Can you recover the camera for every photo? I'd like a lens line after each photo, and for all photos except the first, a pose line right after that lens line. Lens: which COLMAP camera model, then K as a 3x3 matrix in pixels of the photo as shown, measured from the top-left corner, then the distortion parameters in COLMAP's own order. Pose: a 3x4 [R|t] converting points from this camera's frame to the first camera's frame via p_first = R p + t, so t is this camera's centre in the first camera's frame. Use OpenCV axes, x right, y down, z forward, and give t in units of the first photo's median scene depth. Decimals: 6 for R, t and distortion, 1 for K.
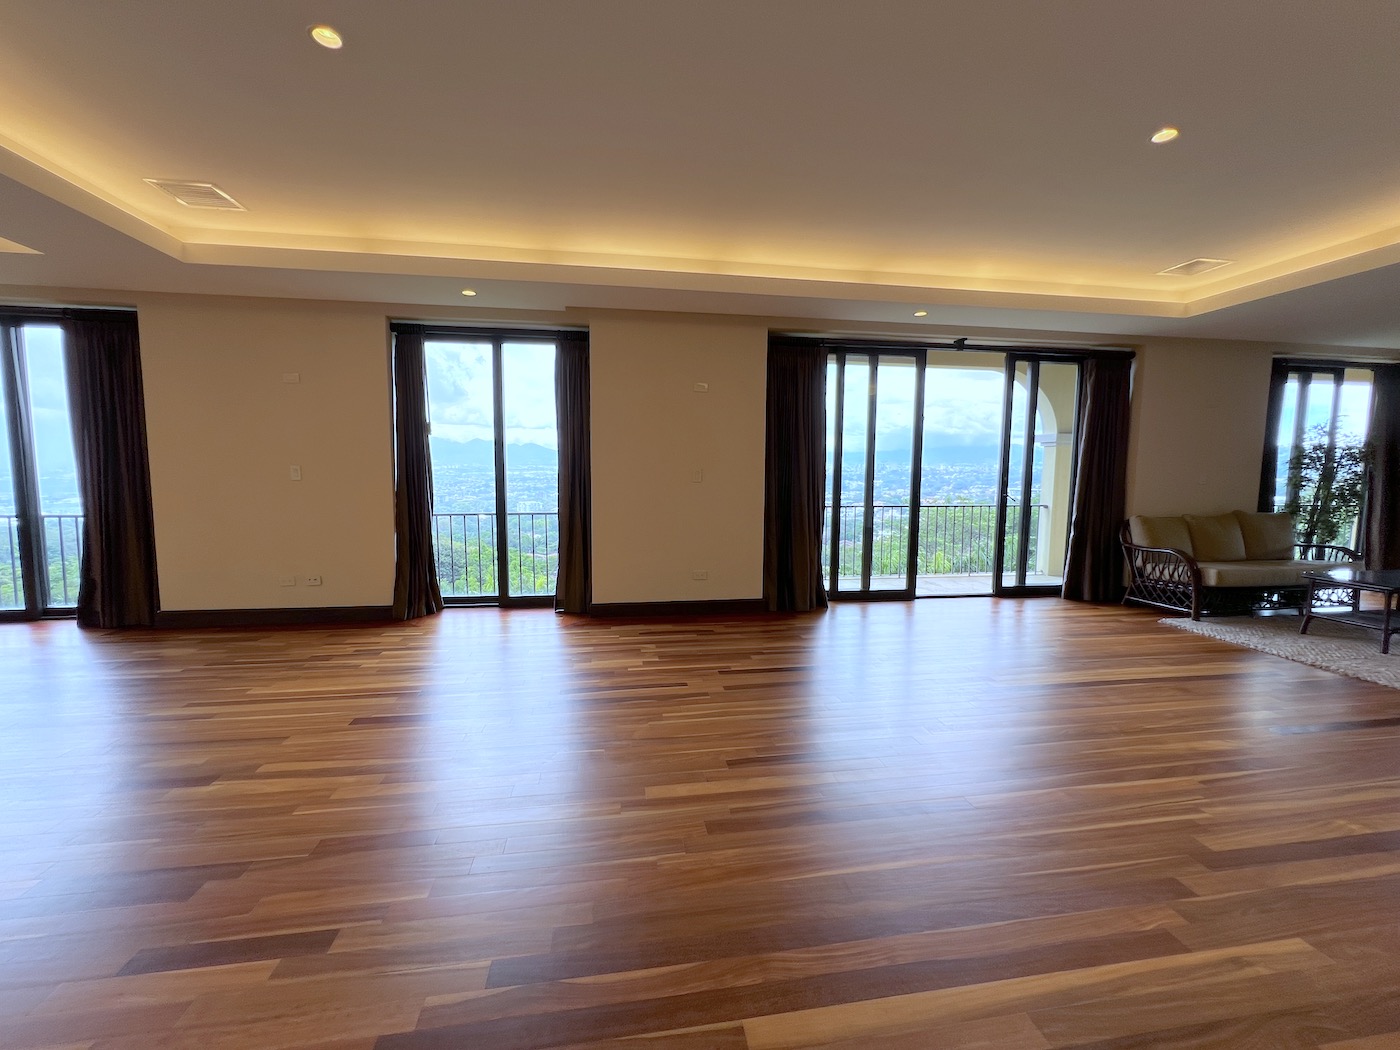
lens RADIAL K [[559.0, 0, 687.6], [0, 559.0, 521.9], [0, 0, 1]] dist [-0.003995, 0.000941]
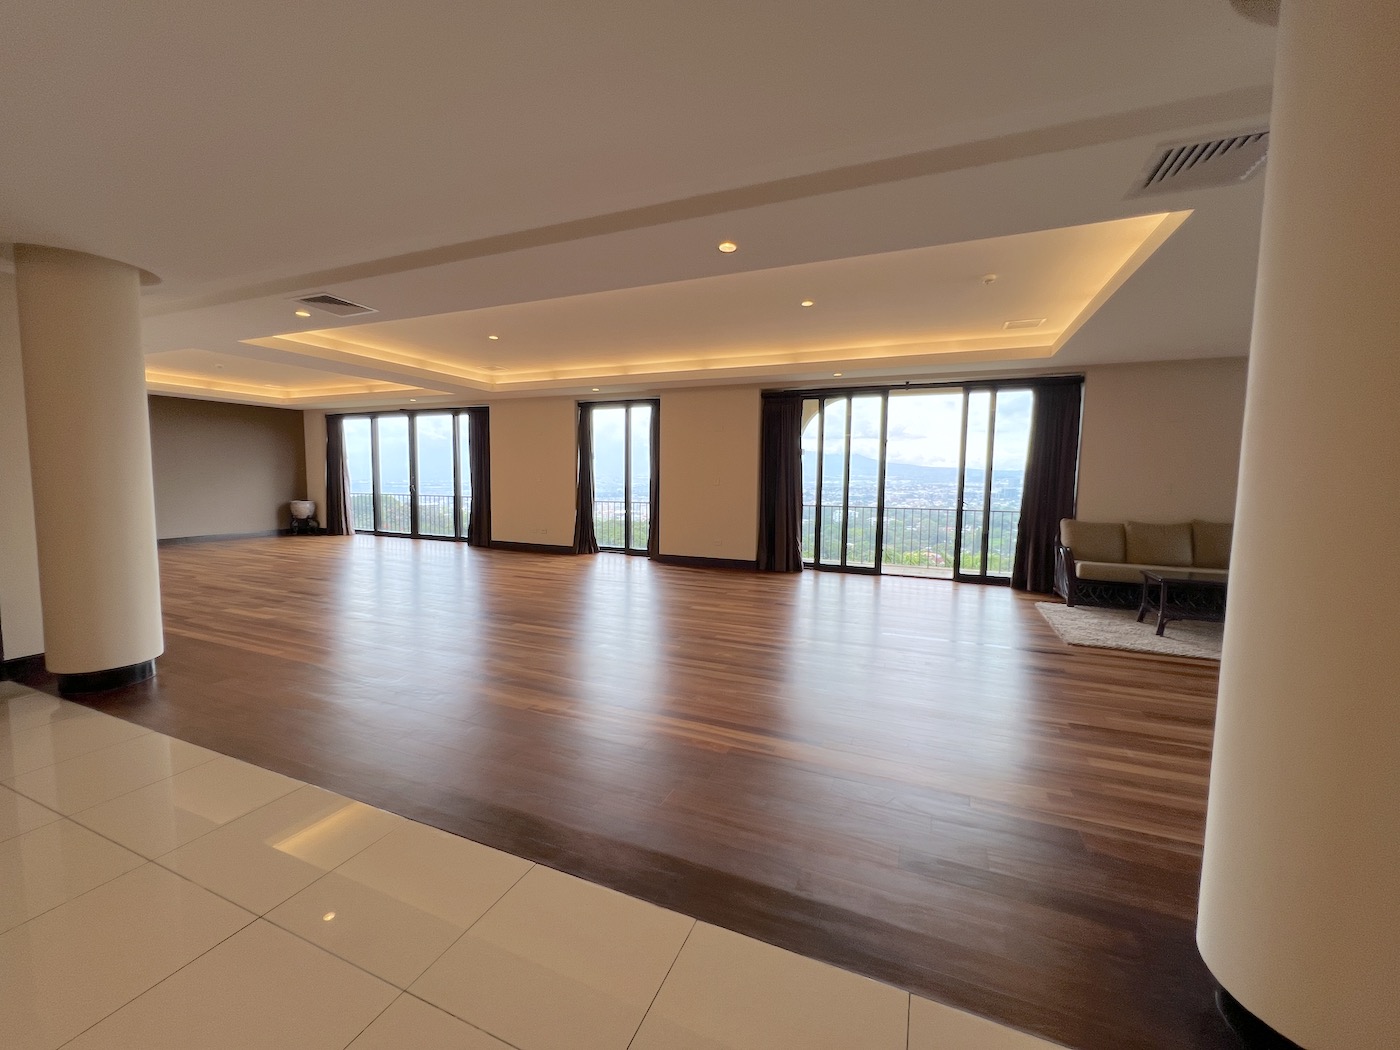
lens RADIAL K [[558.5, 0, 701.9], [0, 558.5, 529.4], [0, 0, 1]] dist [-0.013758, 0.001385]
pose [[0.852255, 0.050867, -0.520648, 0.844727], [-0.059263, 0.998242, 0.000520, 0.061103], [0.519759, 0.030412, 0.853771, -0.419188]]
